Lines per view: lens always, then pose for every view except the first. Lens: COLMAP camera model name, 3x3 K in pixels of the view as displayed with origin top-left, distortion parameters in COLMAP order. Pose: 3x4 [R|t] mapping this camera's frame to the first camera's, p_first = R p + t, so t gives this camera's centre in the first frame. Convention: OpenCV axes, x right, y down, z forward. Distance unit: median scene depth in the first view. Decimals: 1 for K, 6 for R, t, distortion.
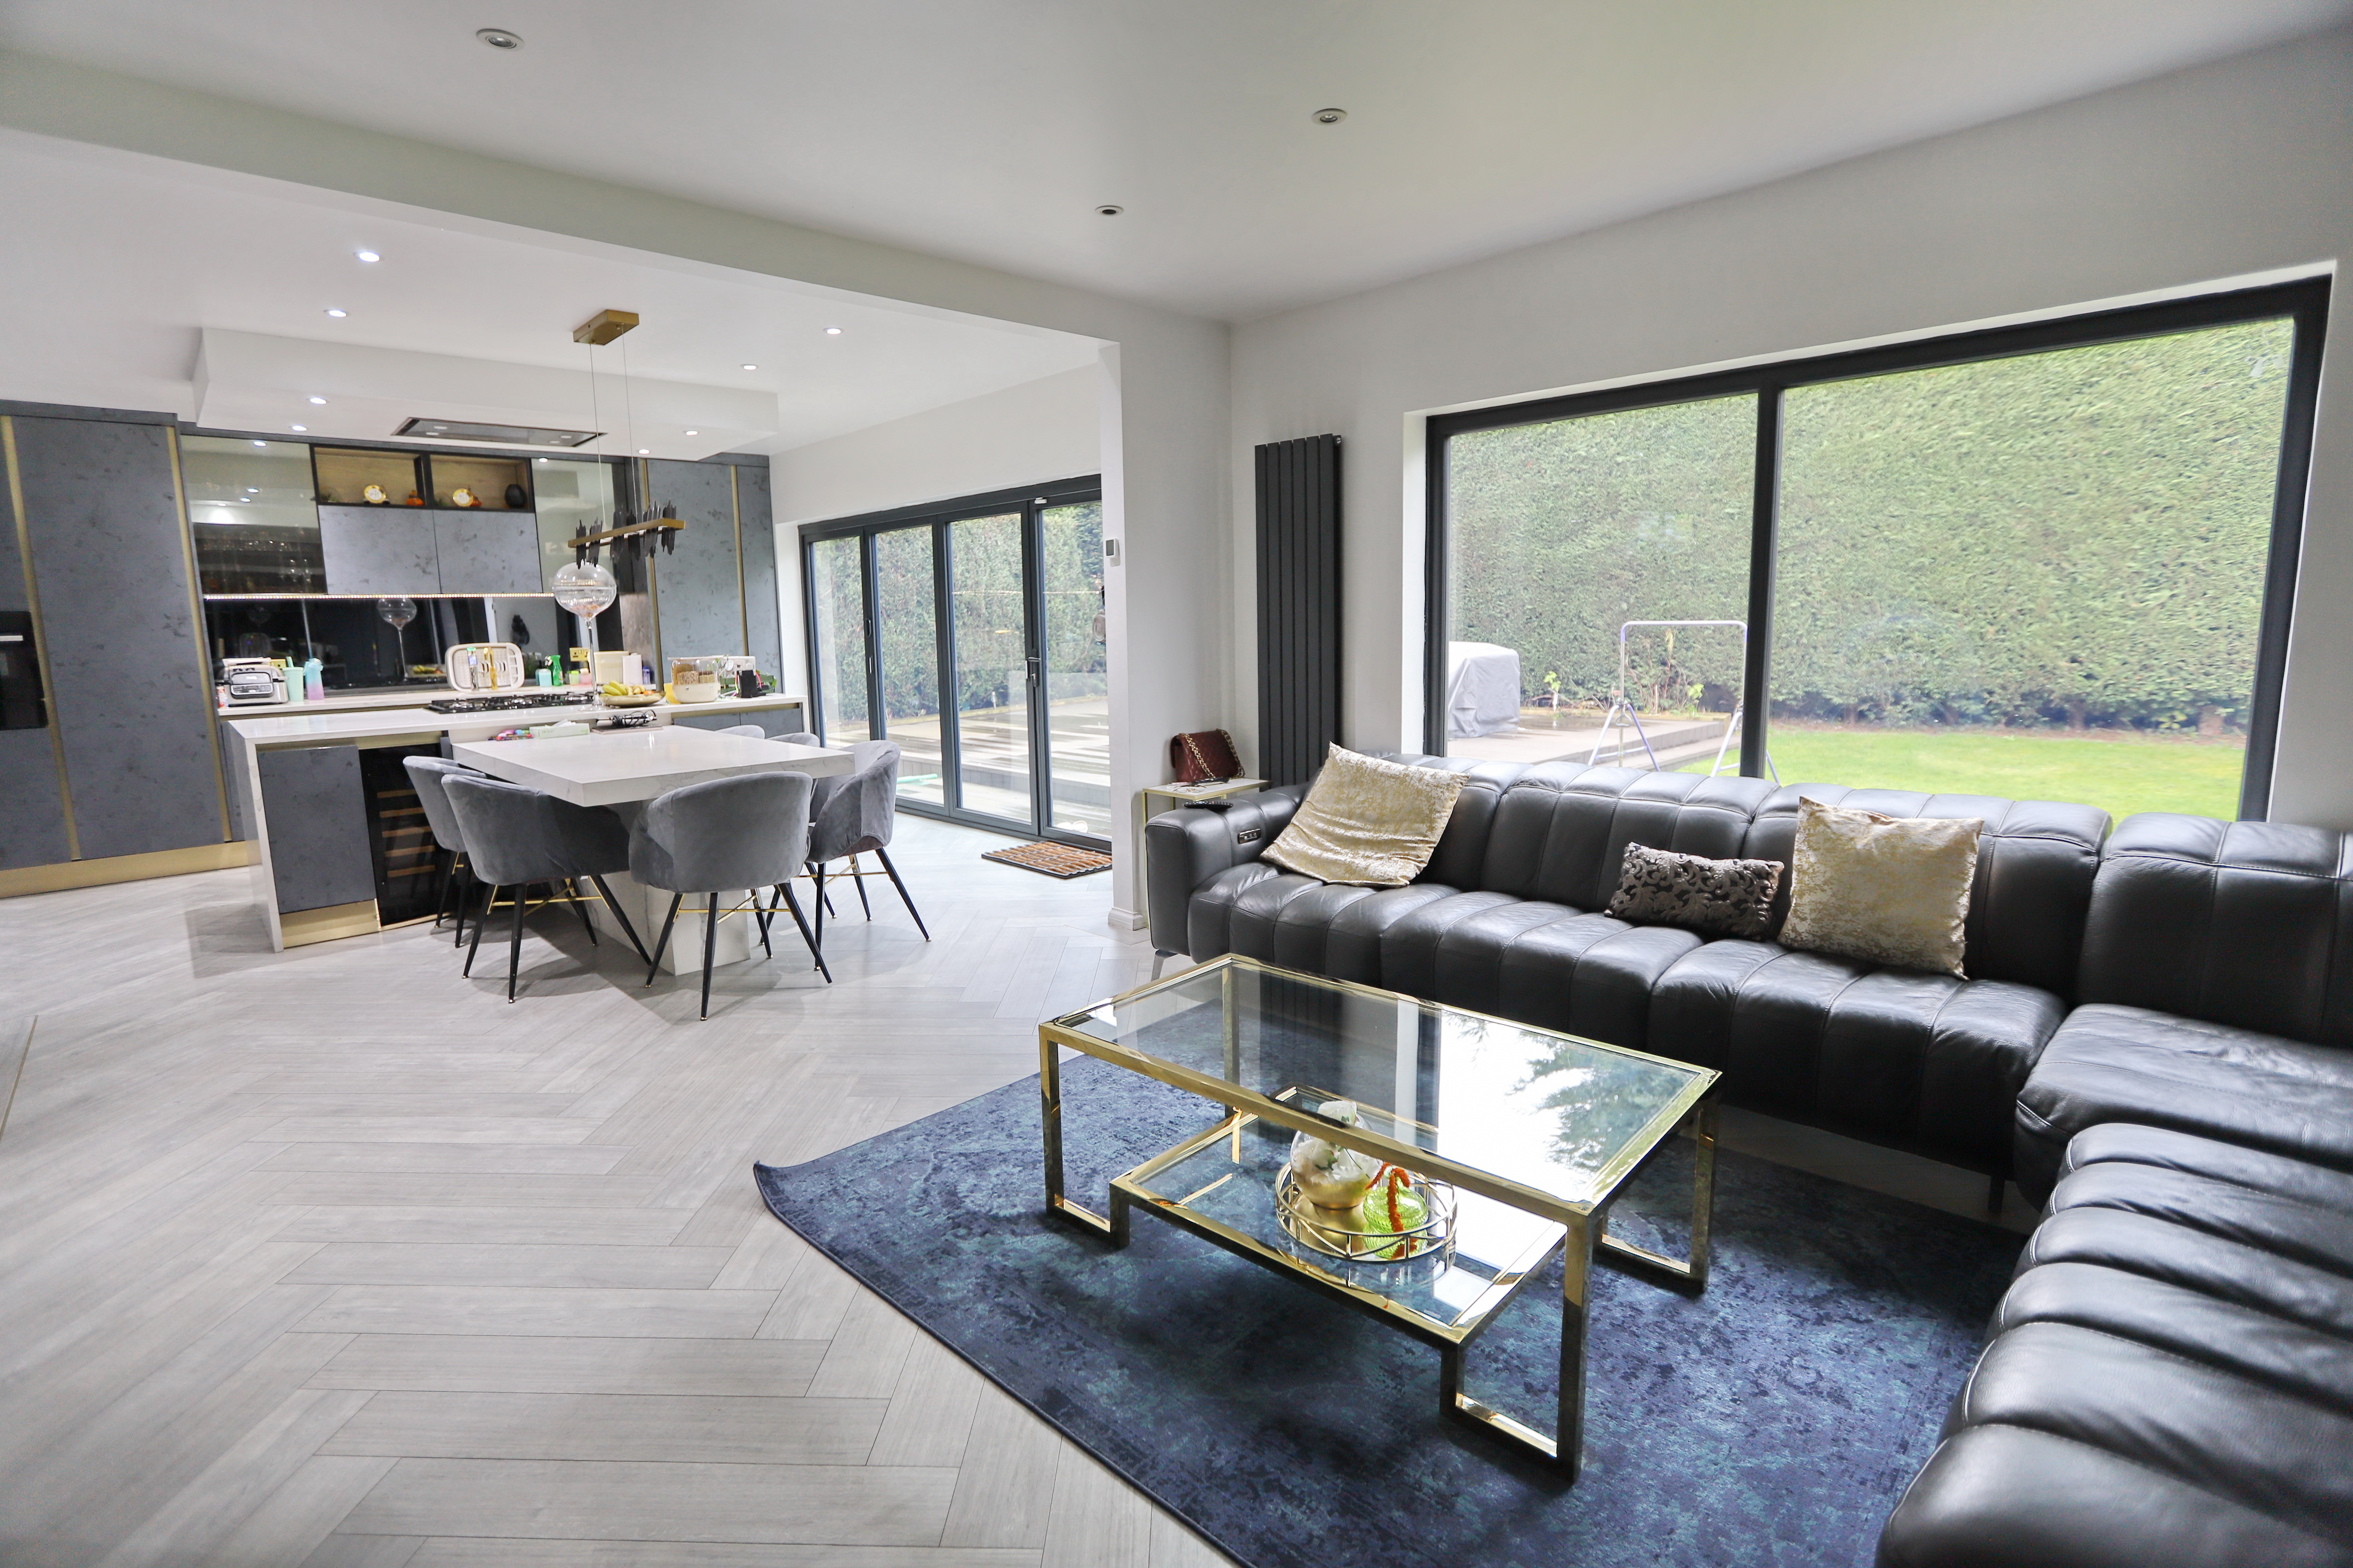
lens RADIAL K [[1118.9, 0, 1170.7], [0, 1118.9, 783.9], [0, 0, 1]] dist [-0.039249, 0.015312]
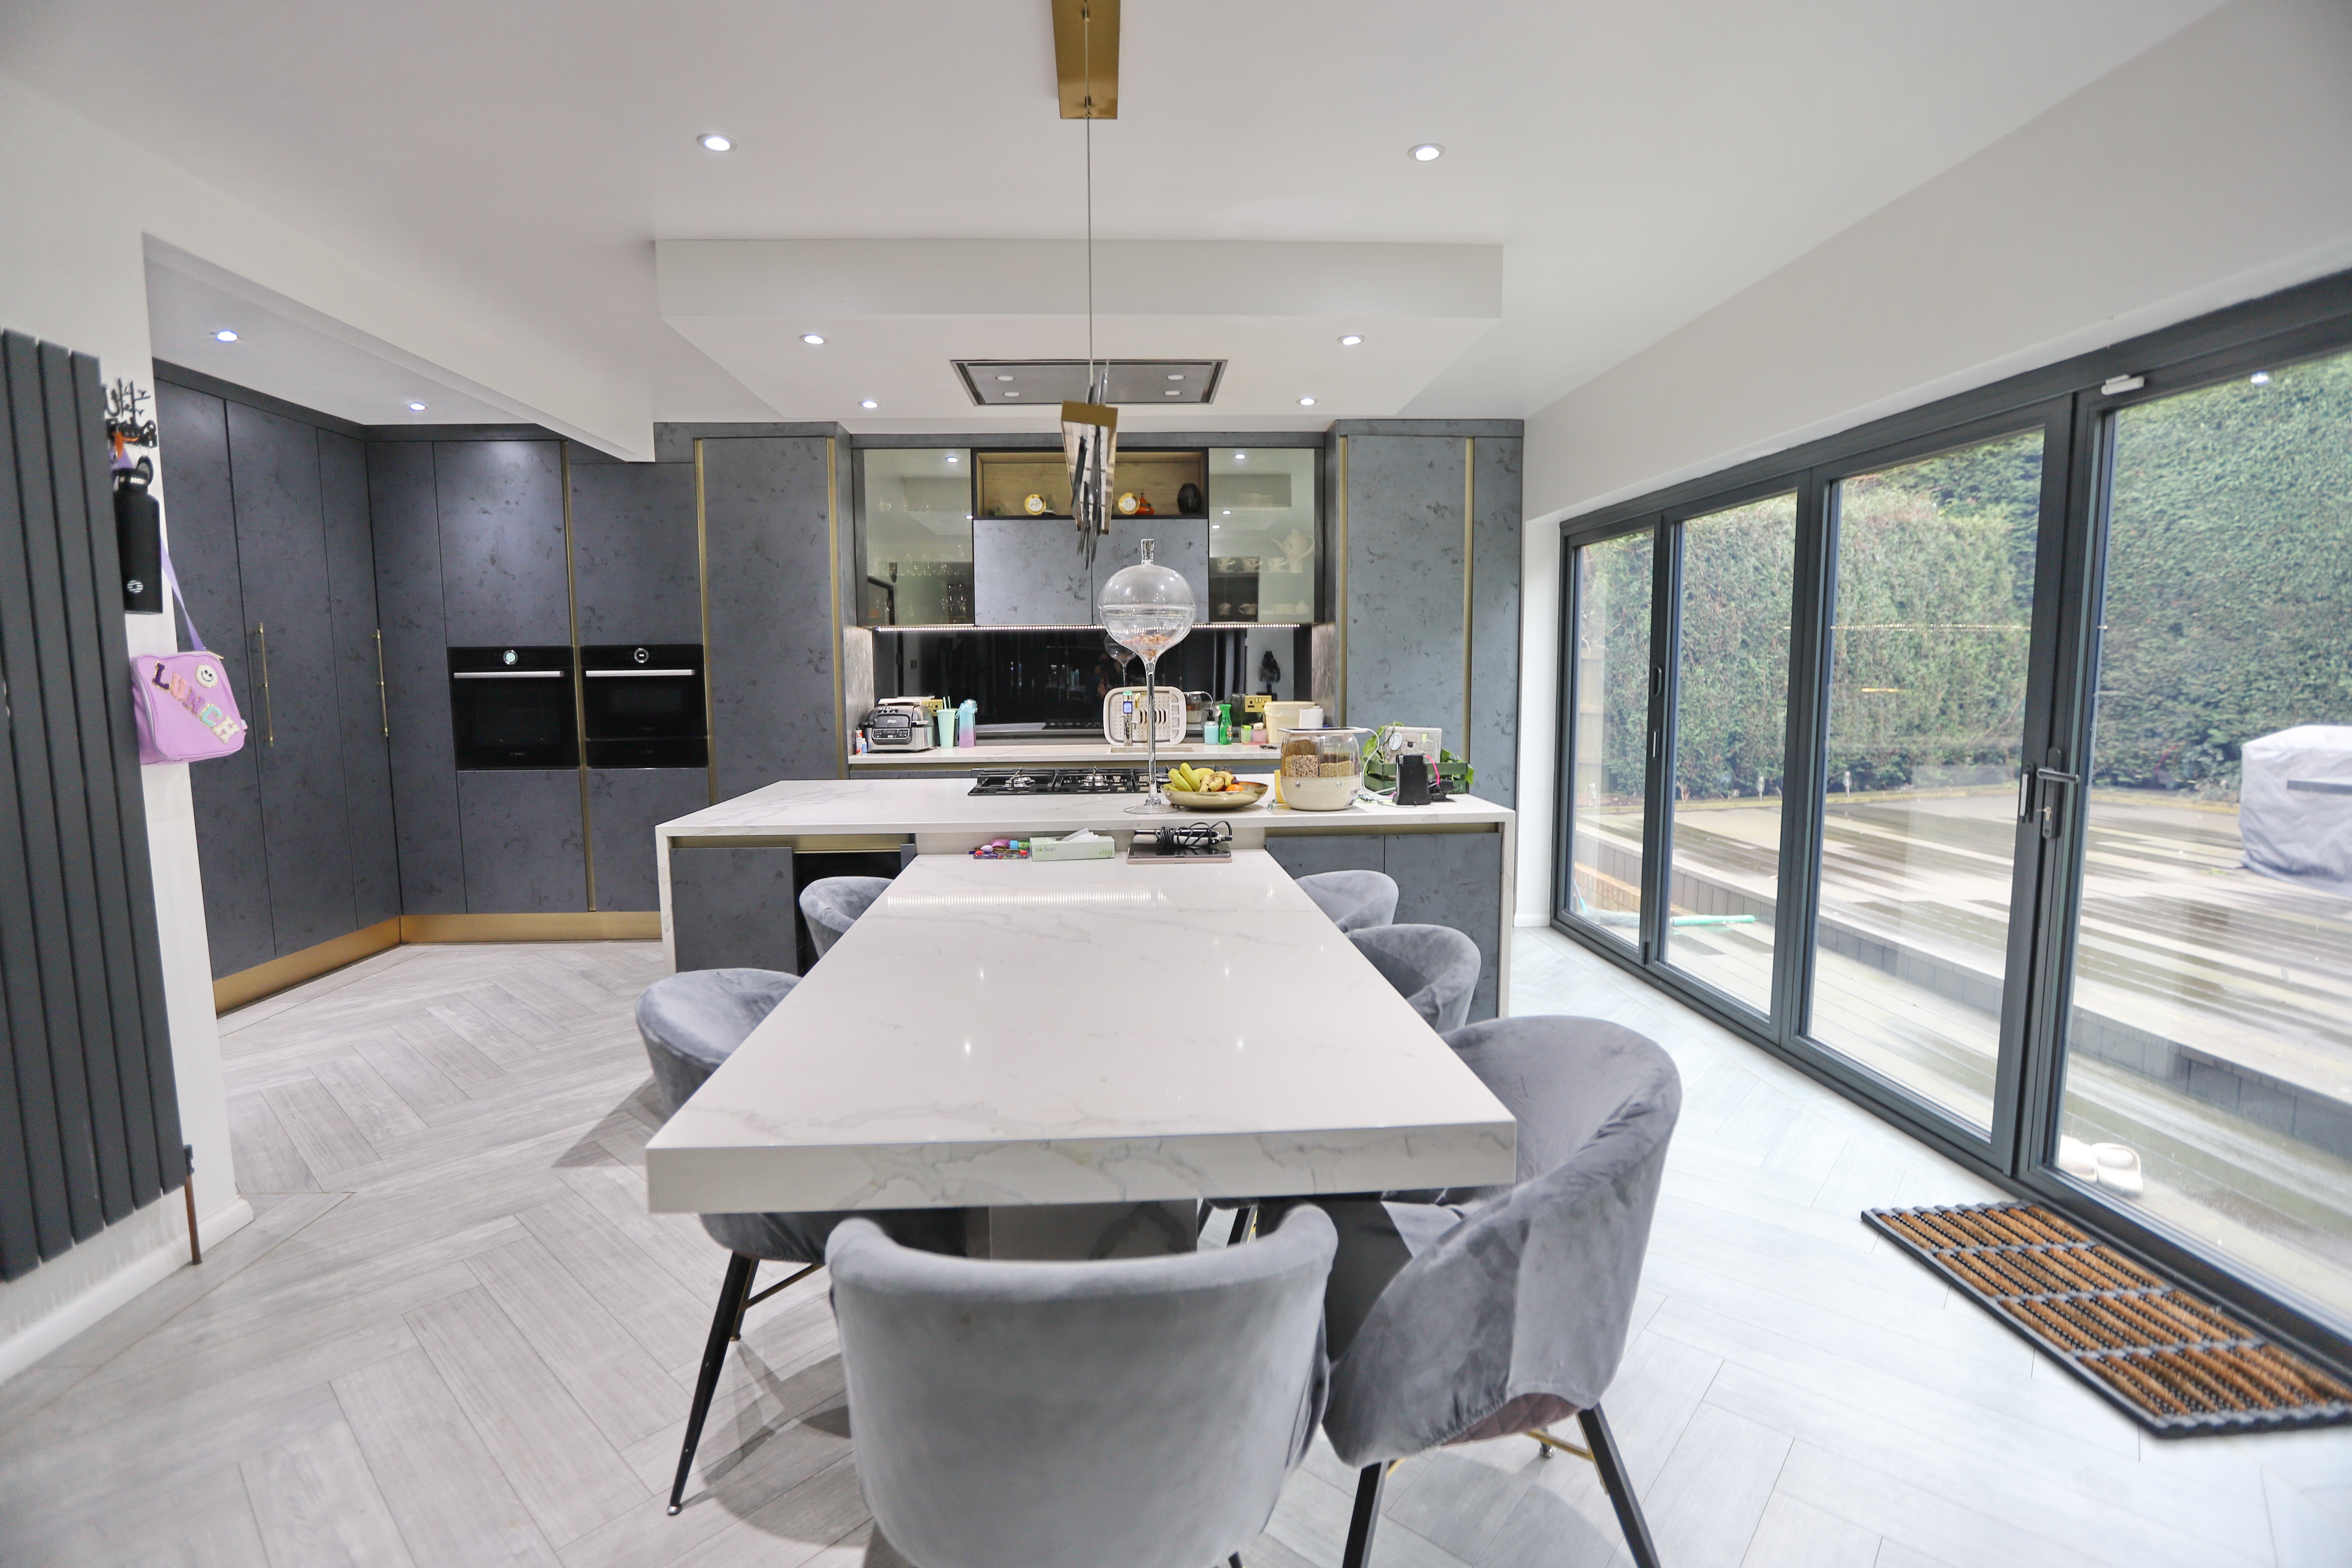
lens RADIAL K [[1089.2, 0, 1160.8], [0, 1089.2, 783.1], [0, 0, 1]] dist [-0.039363, 0.010726]
pose [[0.761086, 0.082492, -0.643385, -0.132011], [-0.104309, 0.994536, 0.004123, -0.081597], [0.640209, 0.063973, 0.765532, 0.531743]]
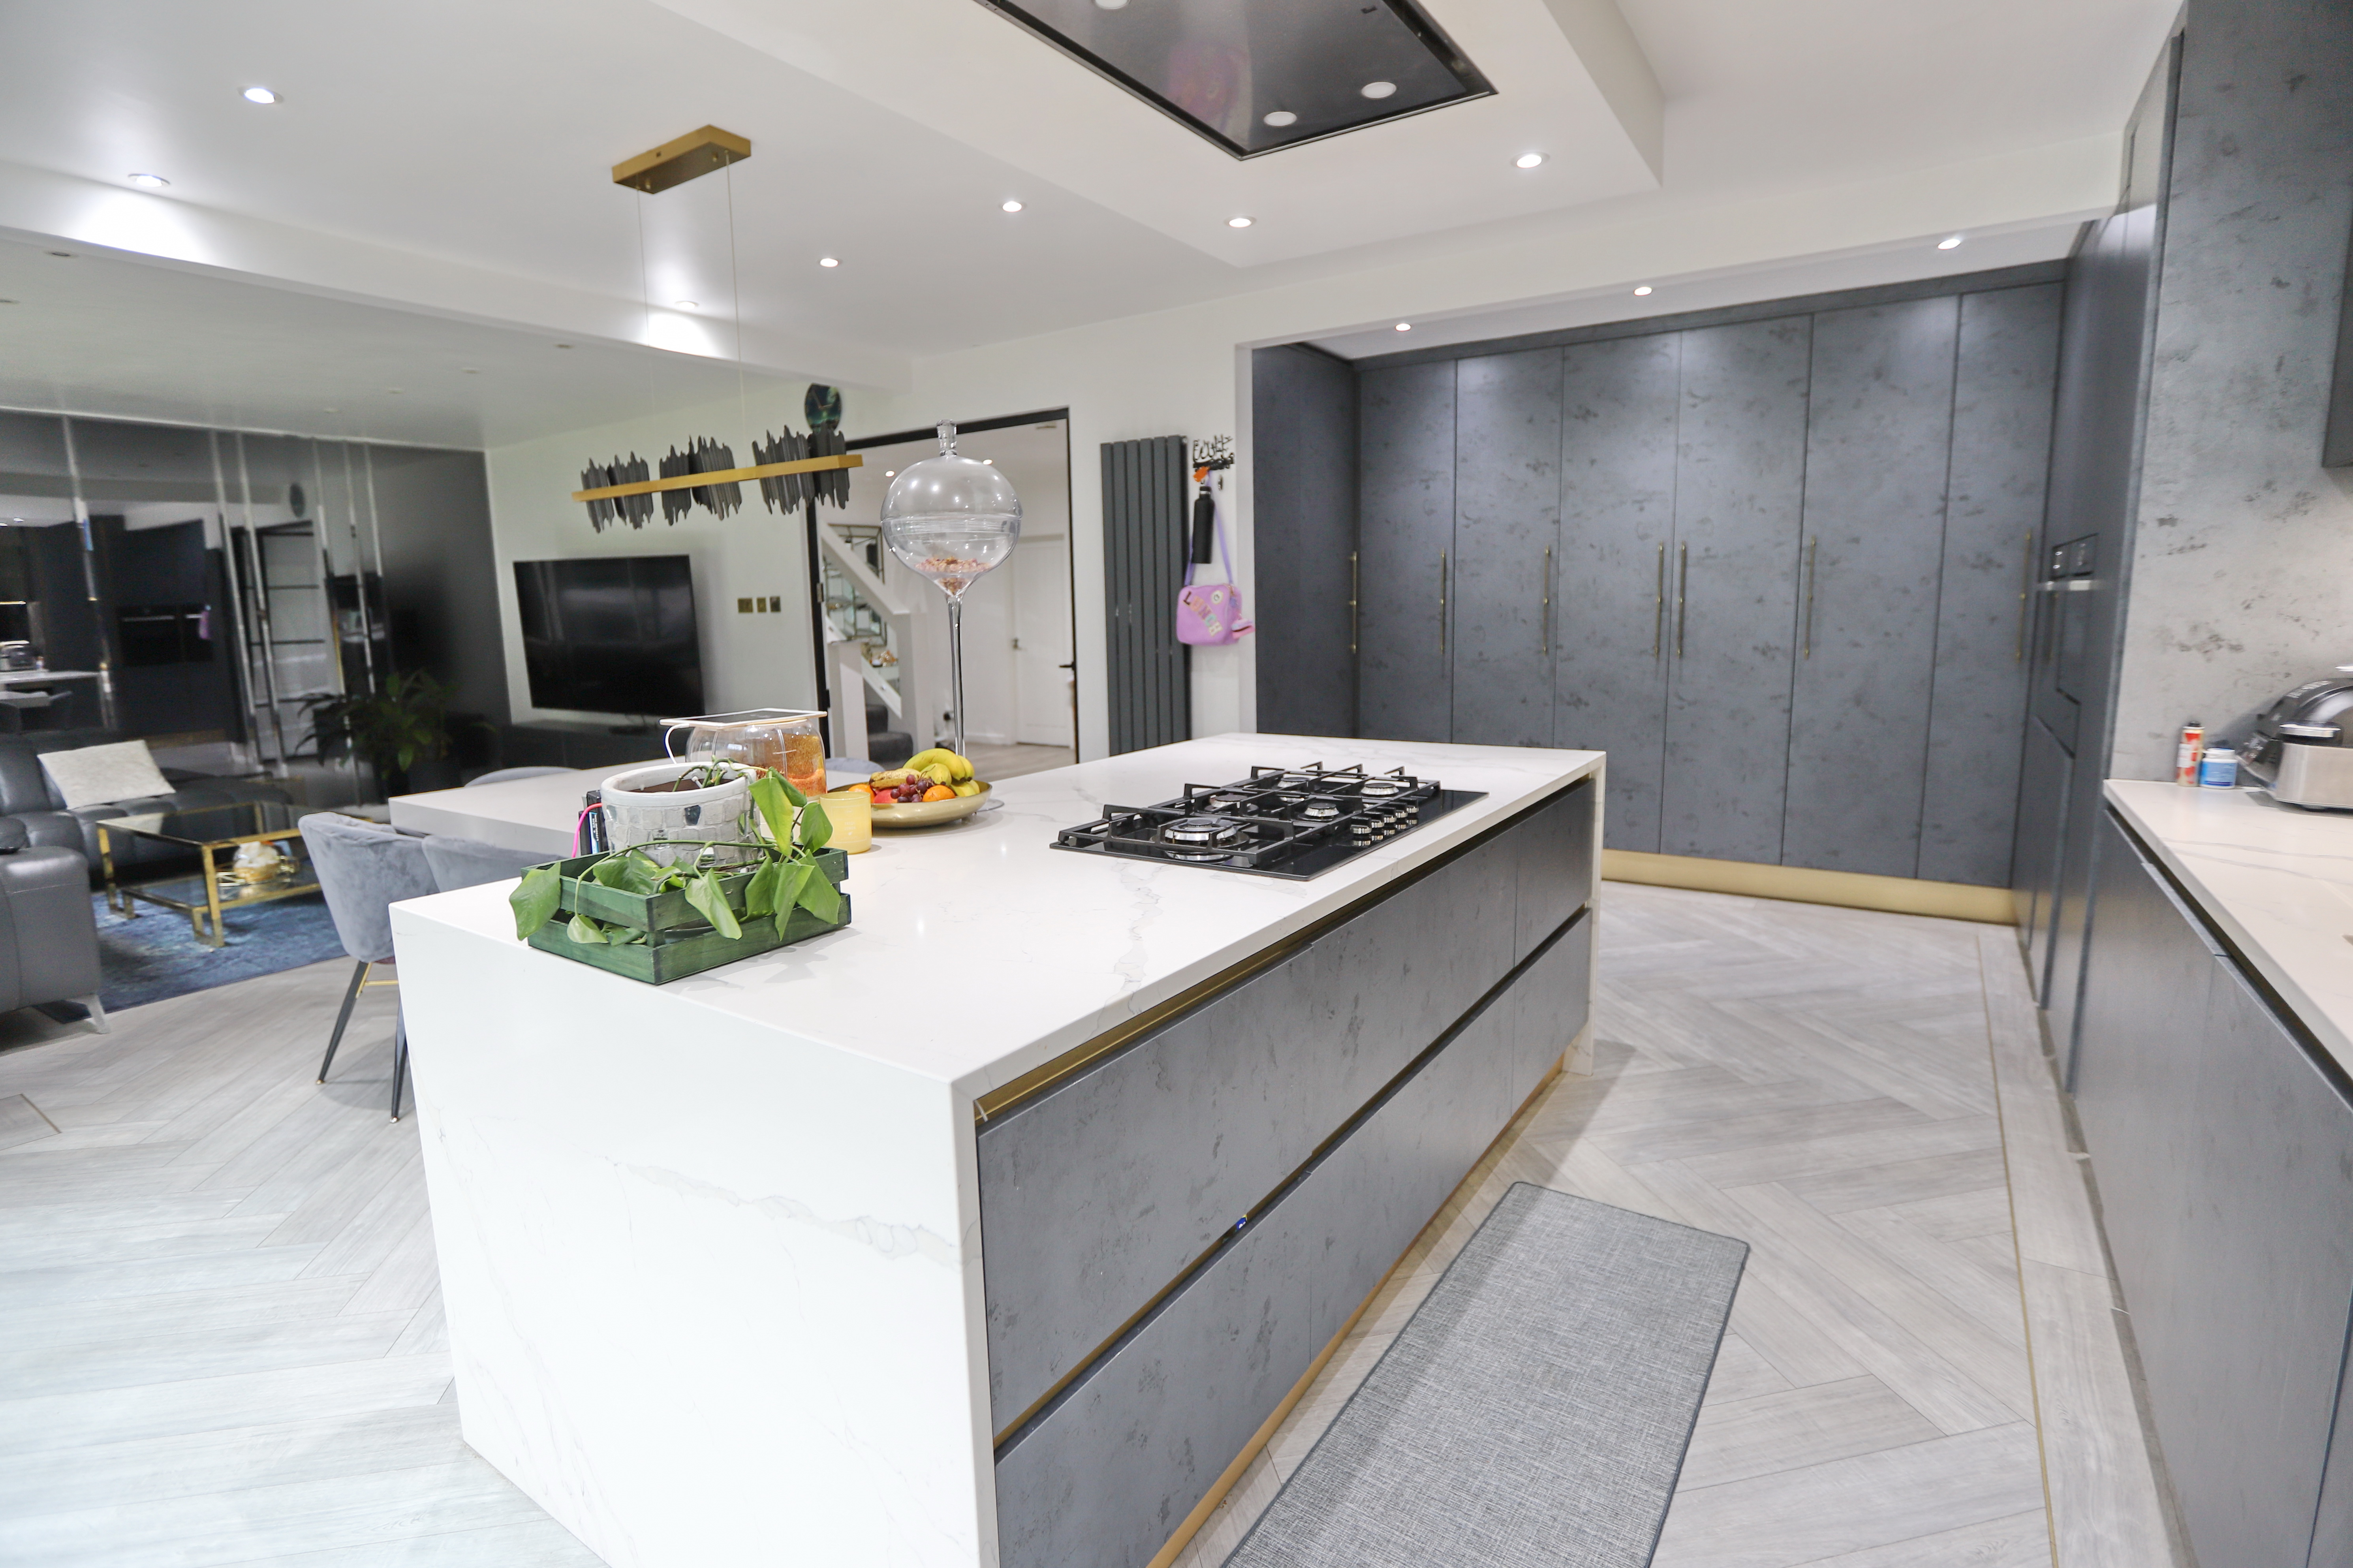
lens RADIAL K [[1119.0, 0, 1170.7], [0, 1119.0, 783.9], [0, 0, 1]] dist [-0.039249, 0.015312]
pose [[-0.973897, 0.077195, -0.213461, -0.489692], [0.007463, 0.950778, 0.309784, -0.203252], [0.226868, 0.300105, -0.926535, 1.369453]]
